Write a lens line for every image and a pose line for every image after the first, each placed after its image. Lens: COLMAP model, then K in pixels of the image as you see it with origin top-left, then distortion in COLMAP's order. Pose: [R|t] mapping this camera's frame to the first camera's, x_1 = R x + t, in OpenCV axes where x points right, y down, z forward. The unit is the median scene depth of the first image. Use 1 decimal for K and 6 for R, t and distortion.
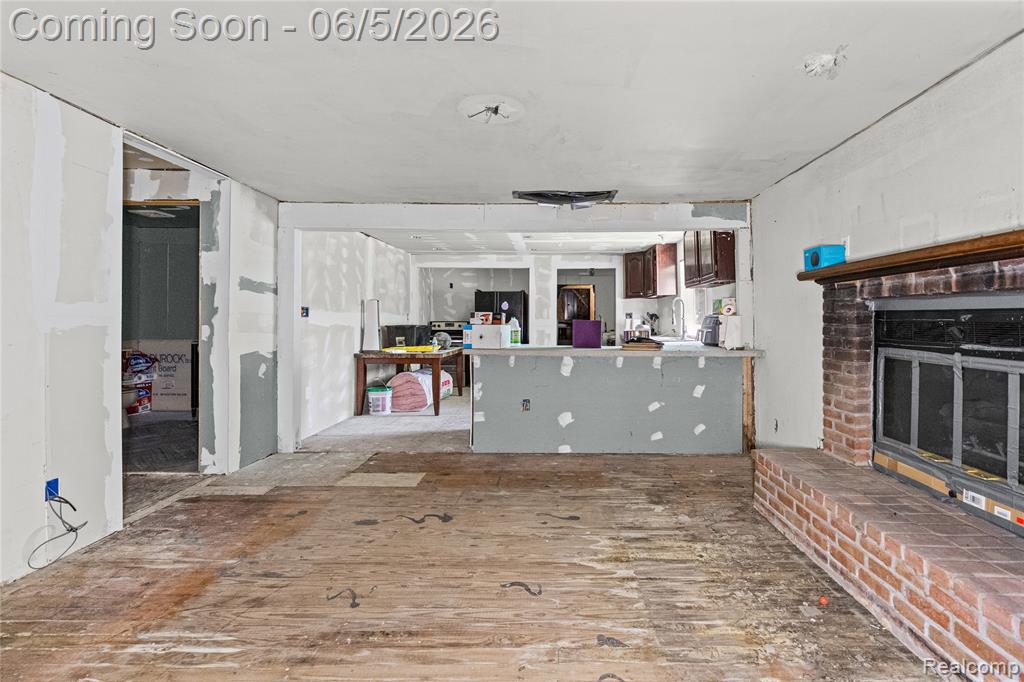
lens RADIAL K [[483.3, 0, 553.5], [0, 483.3, 324.2], [0, 0, 1]] dist [-0.001370, -0.000010]
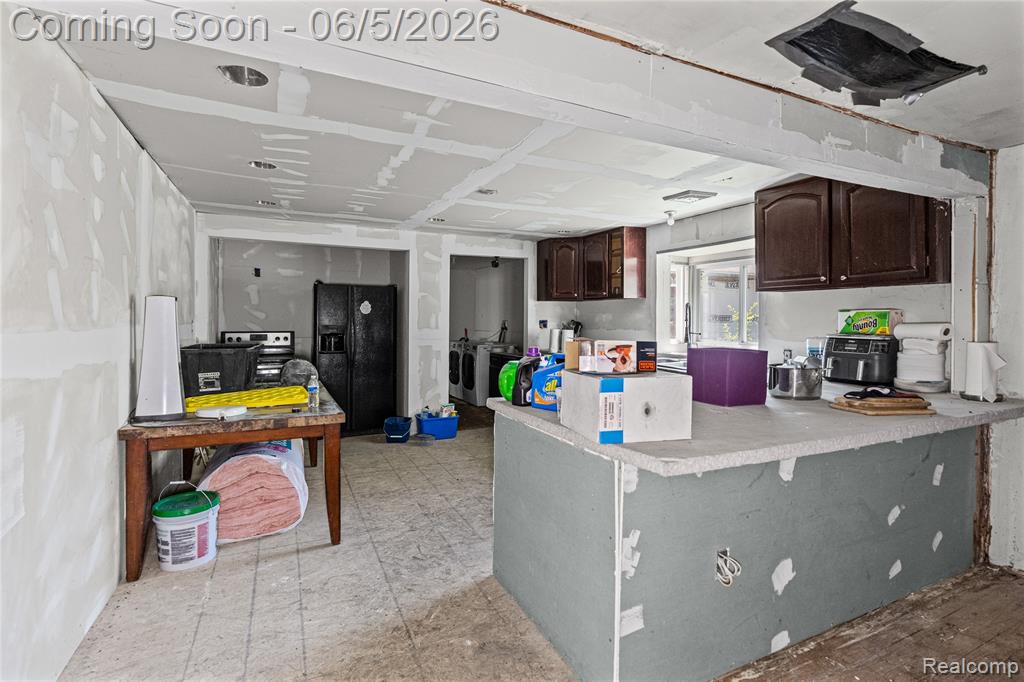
lens RADIAL K [[470.7, 0, 493.3], [0, 470.7, 326.5], [0, 0, 1]] dist [-0.002376, -0.000145]
pose [[0.907662, -0.002431, 0.419694, -0.361165], [-0.002830, 0.999925, 0.011912, -0.037047], [-0.419692, -0.012000, 0.907587, 0.638826]]
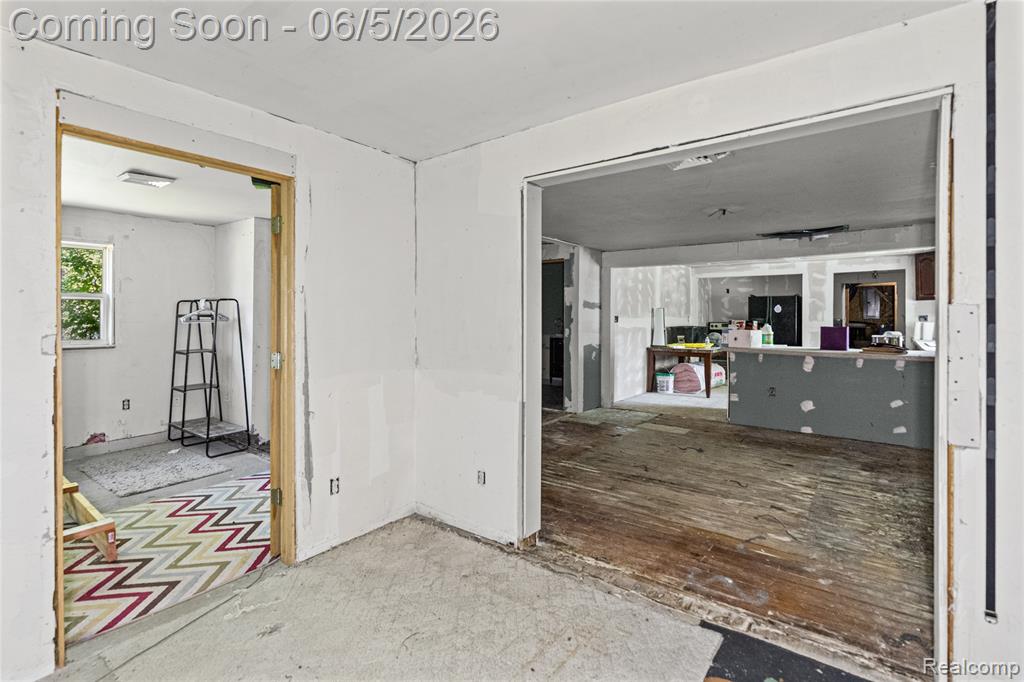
lens RADIAL K [[485.5, 0, 514.9], [0, 485.5, 314.3], [0, 0, 1]] dist [-0.006162, 0.000107]
pose [[0.791973, -0.003003, -0.610548, 0.171988], [-0.002032, 0.999969, -0.007554, -0.028113], [0.610552, 0.007223, 0.791943, -0.414552]]
